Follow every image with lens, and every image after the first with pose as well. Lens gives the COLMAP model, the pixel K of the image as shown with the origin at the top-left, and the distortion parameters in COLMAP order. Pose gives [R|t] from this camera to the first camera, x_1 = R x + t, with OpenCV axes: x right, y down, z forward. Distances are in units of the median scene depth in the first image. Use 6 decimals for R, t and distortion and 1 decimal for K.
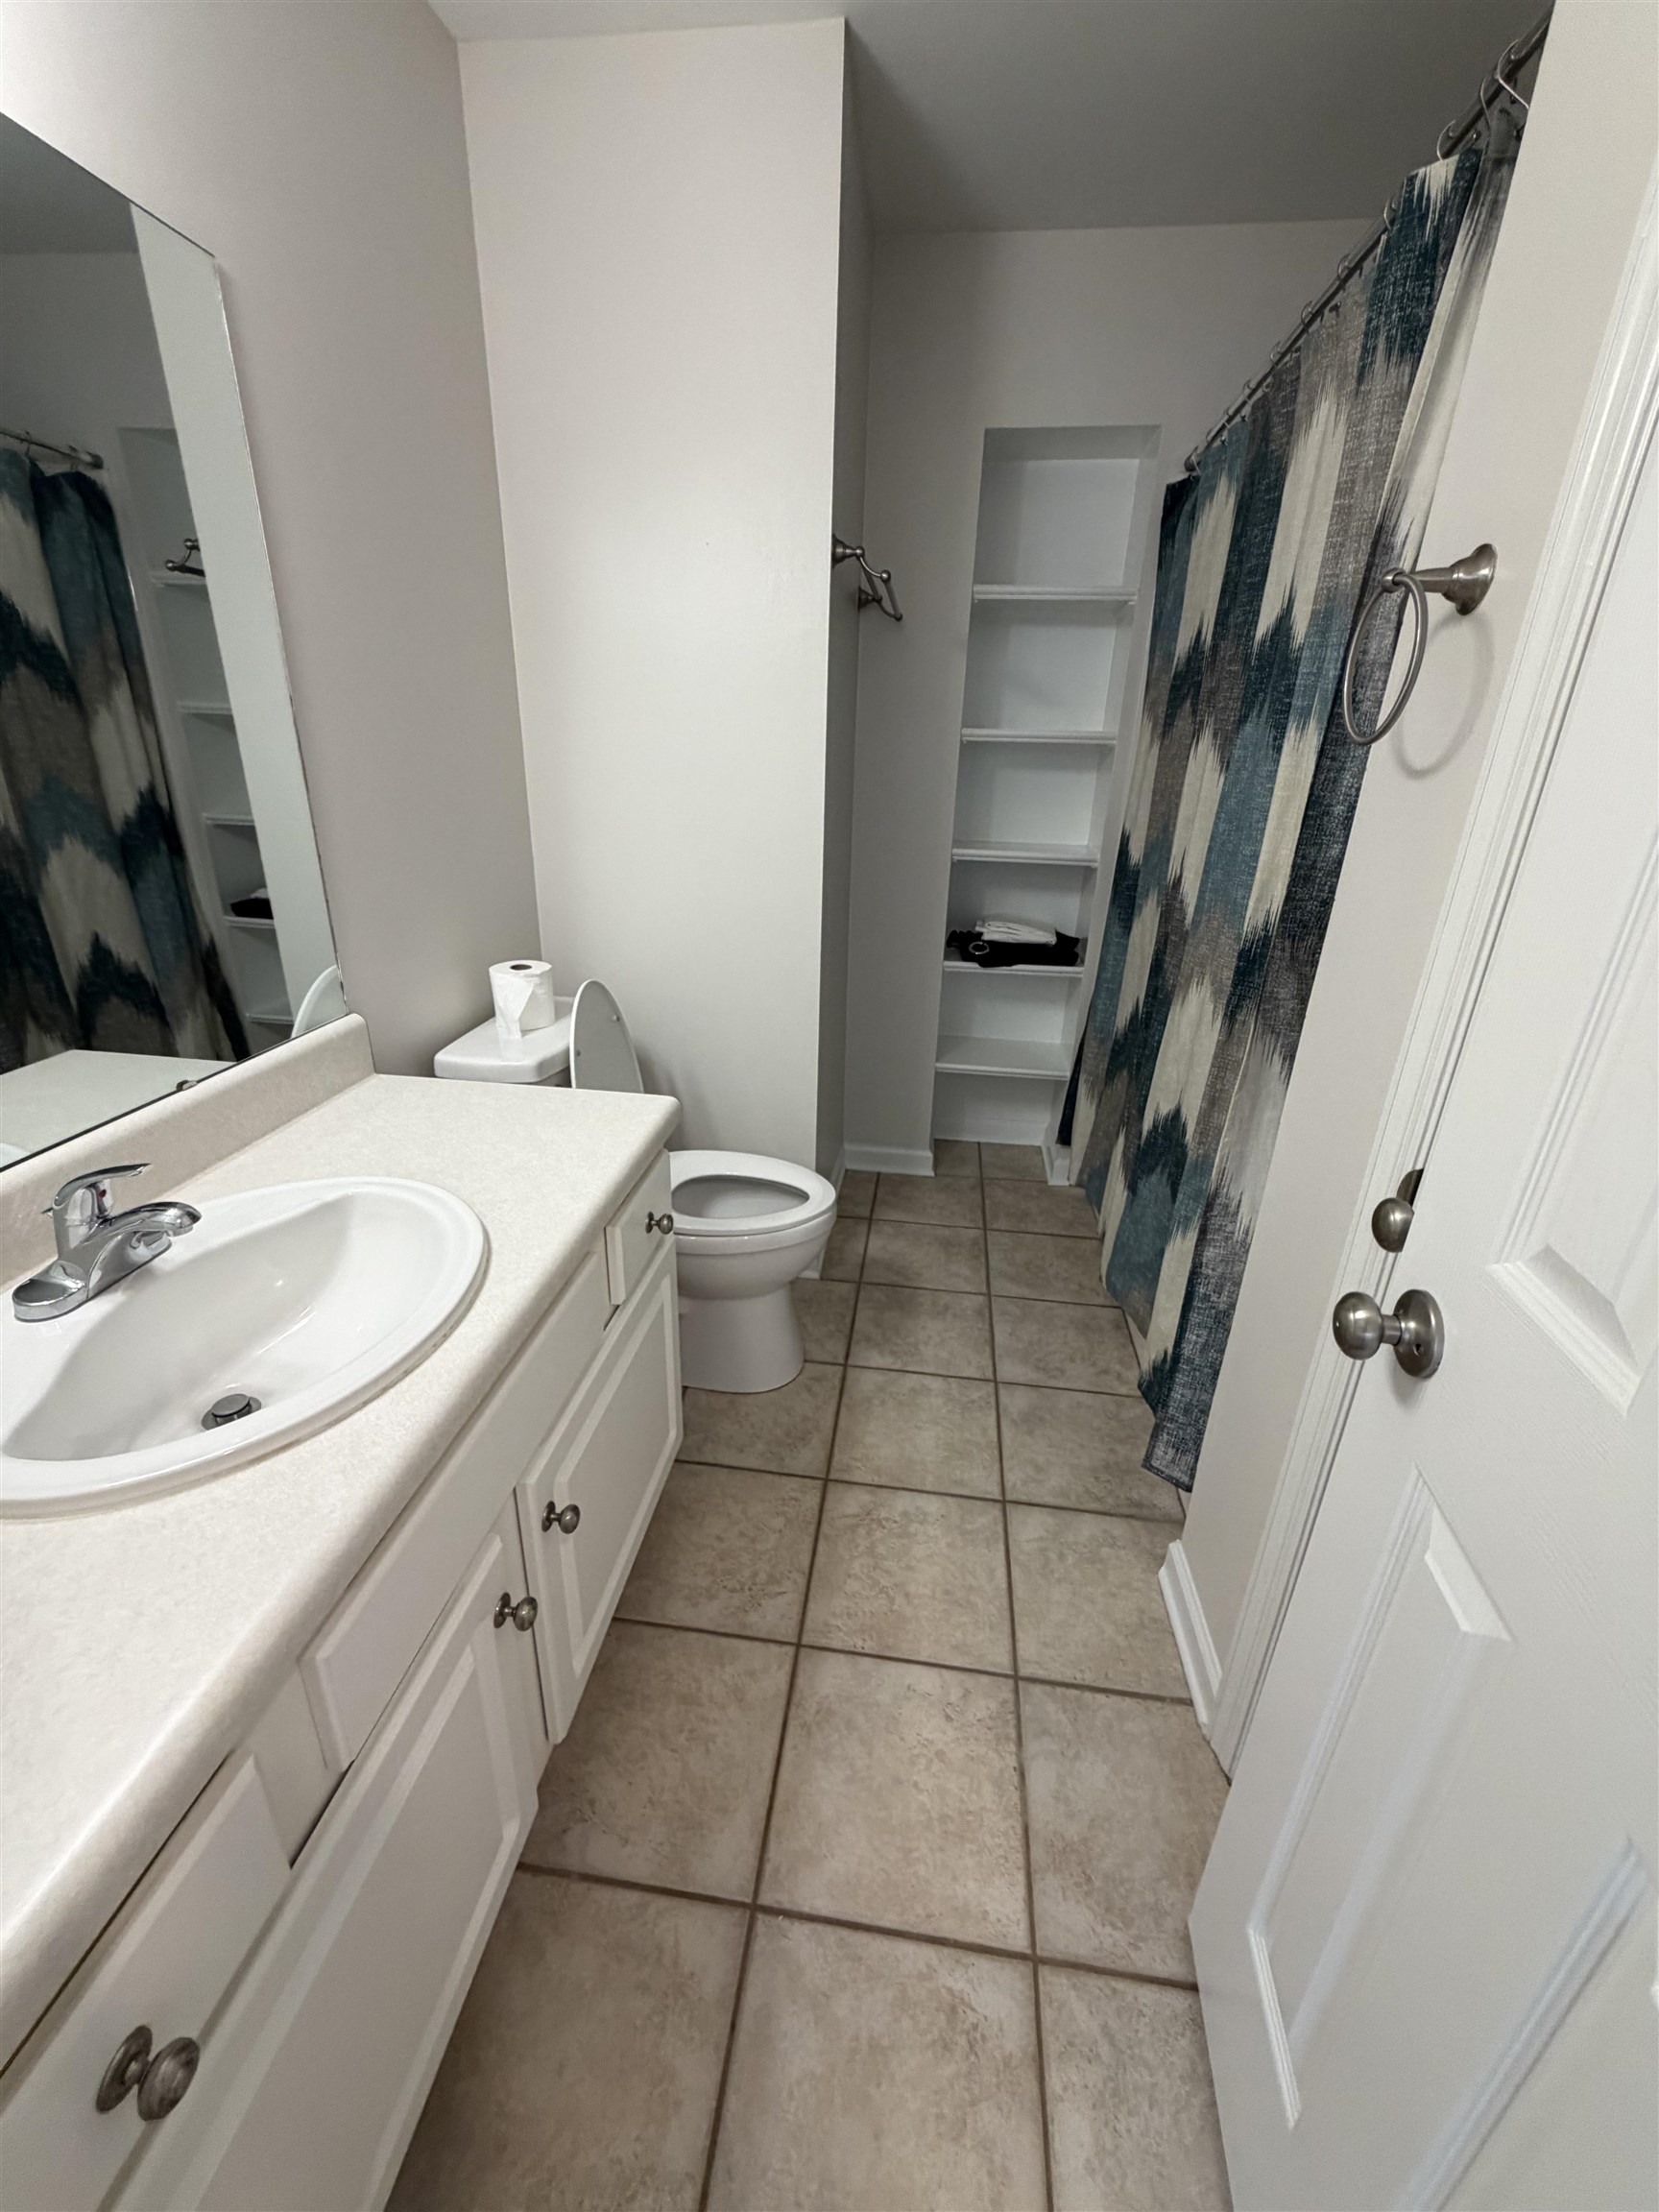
lens RADIAL K [[885.4, 0, 826.6], [0, 885.4, 1103.2], [0, 0, 1]] dist [-0.000105, -0.000131]
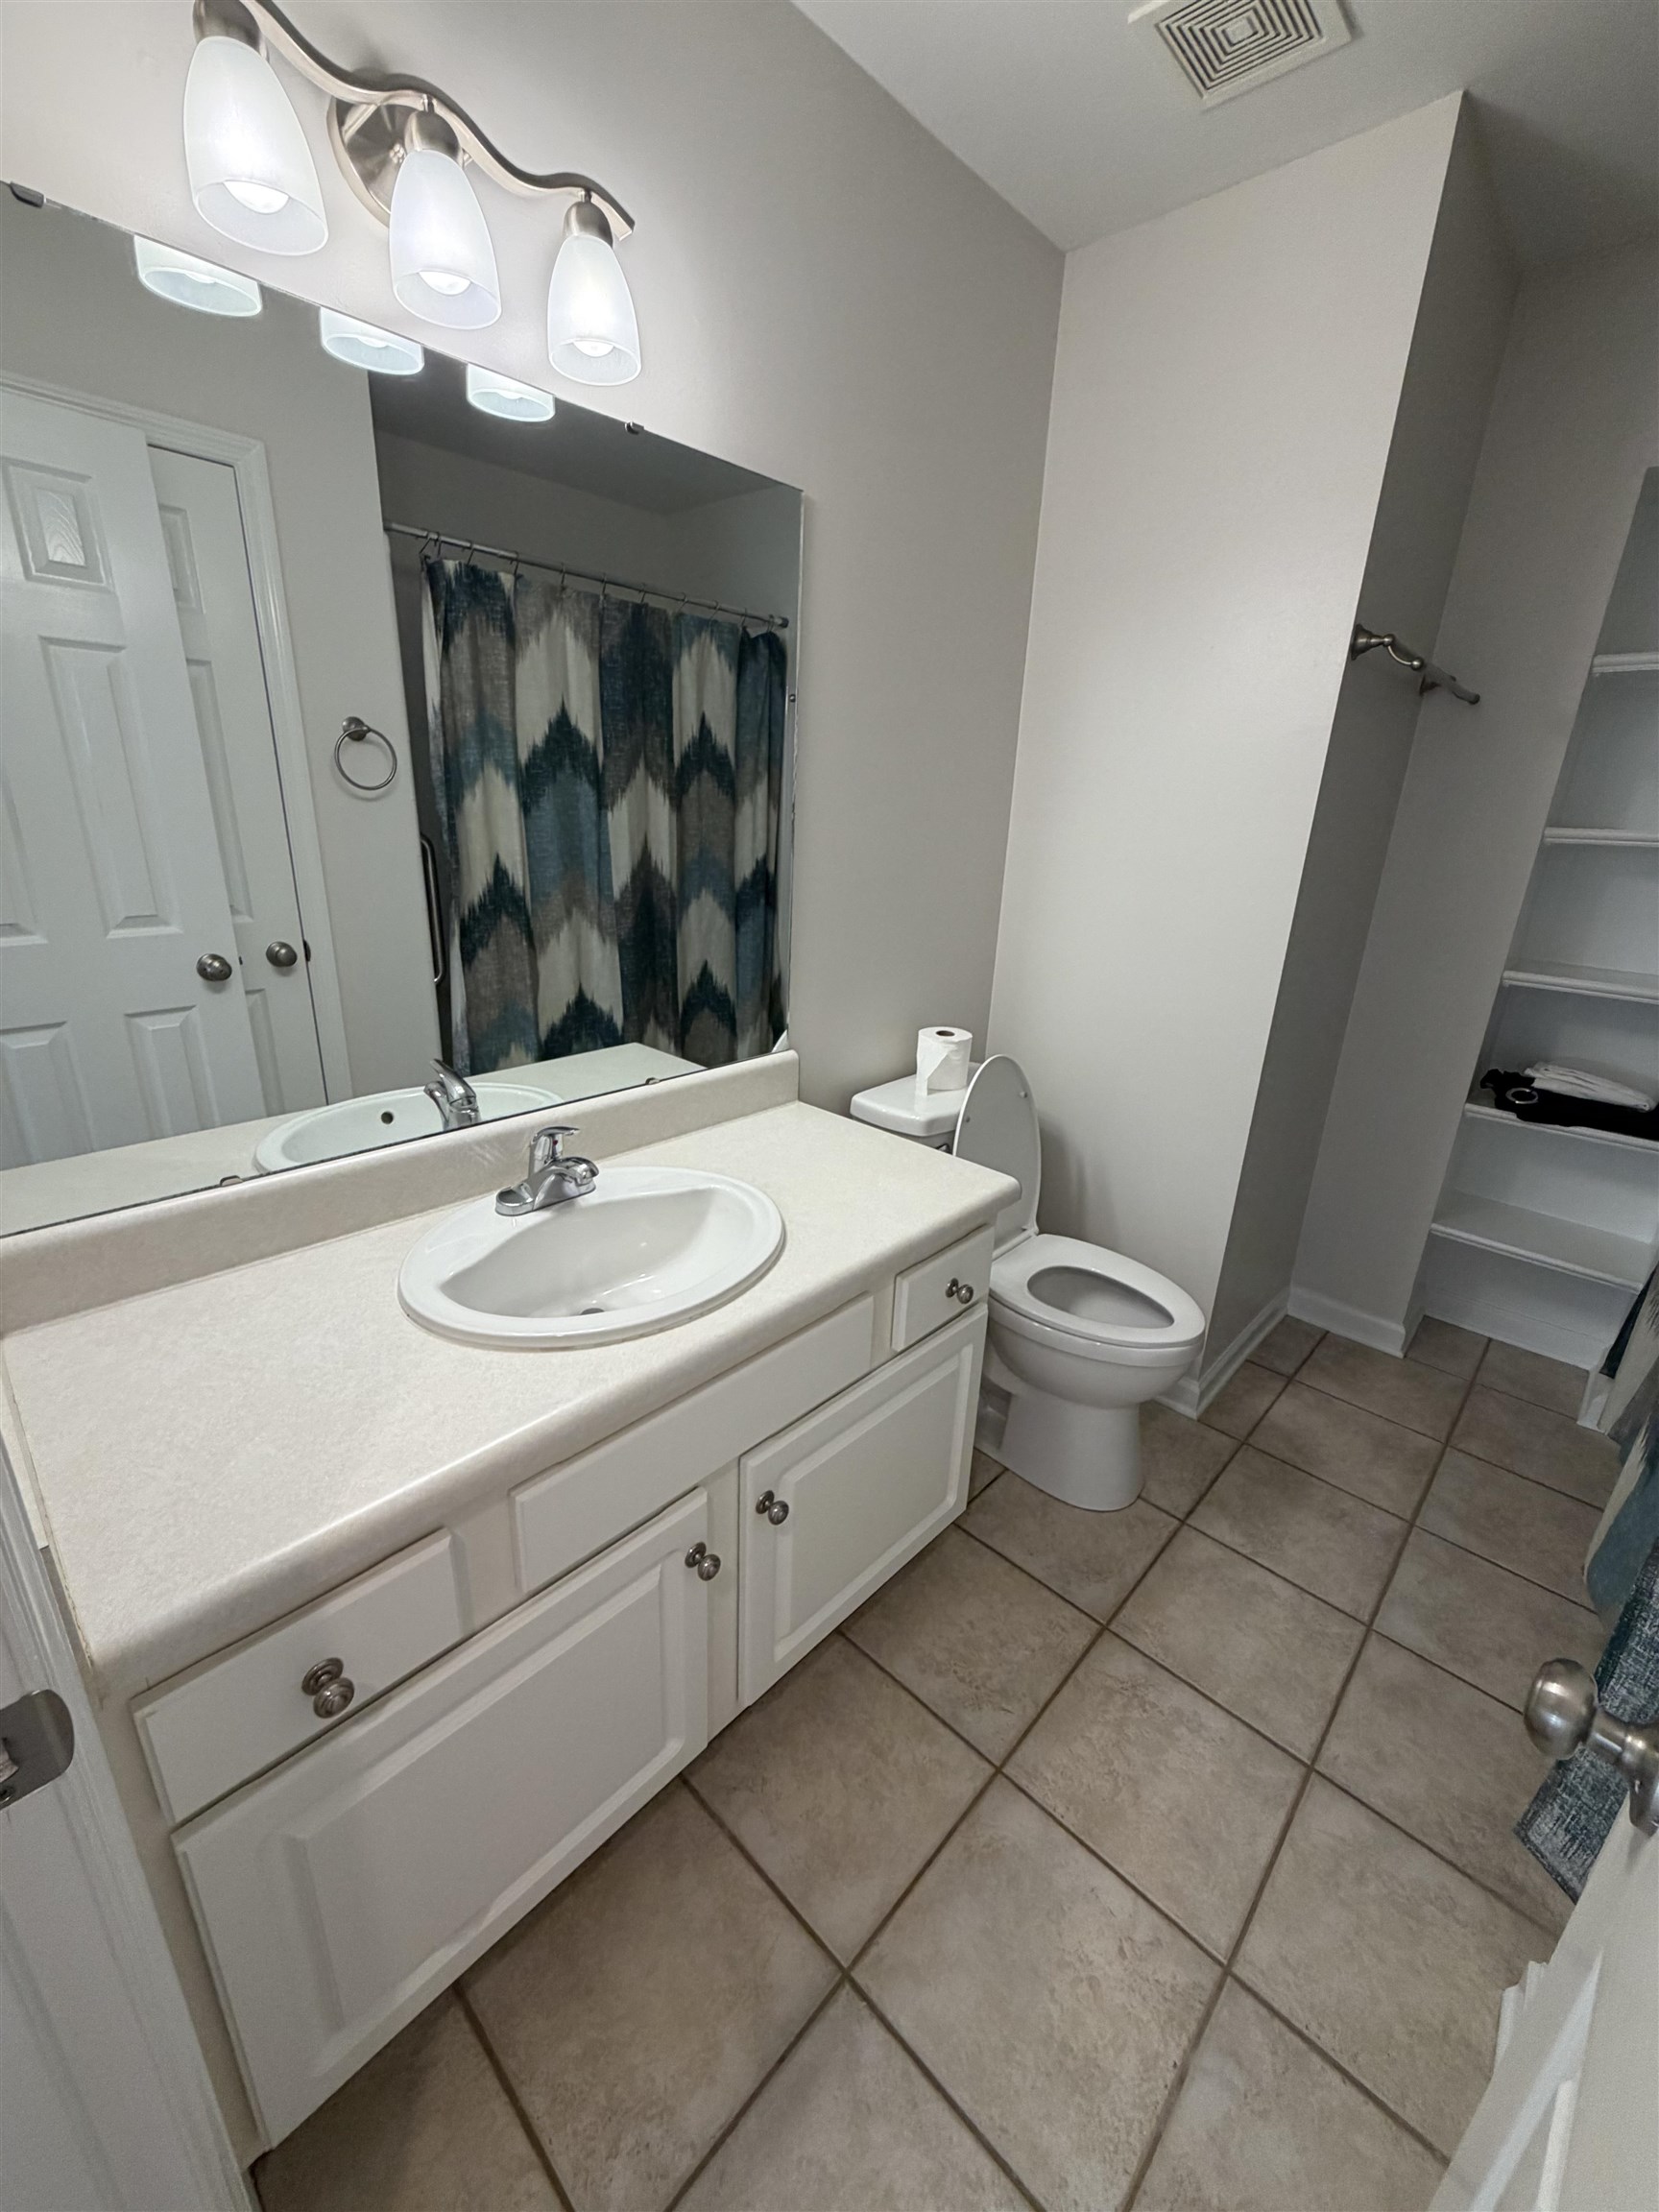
lens RADIAL K [[885.4, 0, 824.9], [0, 885.4, 1102.4], [0, 0, 1]] dist [-0.000105, -0.000131]
pose [[0.805854, 0.193994, -0.559433, 0.181615], [-0.235685, 0.971826, -0.002501, -0.033468], [0.543187, 0.133866, 0.828872, 0.012082]]
